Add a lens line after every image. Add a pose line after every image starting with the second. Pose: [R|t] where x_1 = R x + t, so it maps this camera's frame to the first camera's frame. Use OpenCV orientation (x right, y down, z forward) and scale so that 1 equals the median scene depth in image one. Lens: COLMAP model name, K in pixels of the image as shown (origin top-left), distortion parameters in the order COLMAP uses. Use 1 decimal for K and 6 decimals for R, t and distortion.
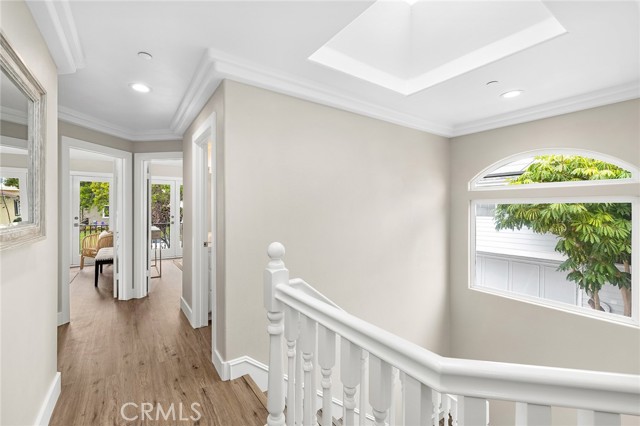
lens RADIAL K [[275.5, 0, 320.0], [0, 275.5, 213.0], [0, 0, 1]] dist [0.002175, 0.000518]
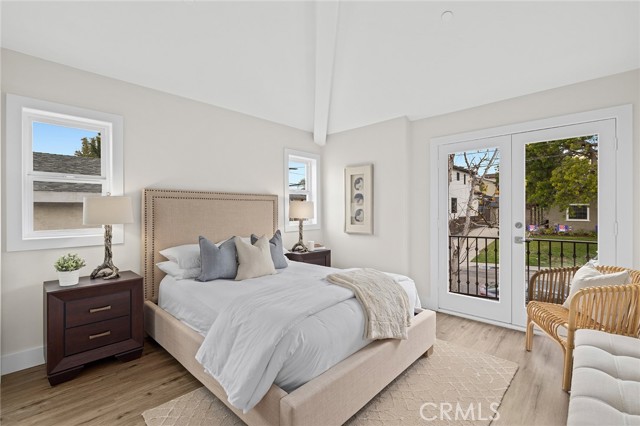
lens RADIAL K [[289.6, 0, 320.0], [0, 289.6, 213.0], [0, 0, 1]] dist [0.000844, 0.000117]
pose [[0.203901, -0.002413, -0.978989, -0.159709], [-0.001106, 0.999996, -0.002695, 0.000390], [0.978991, 0.001632, 0.203897, 0.191840]]
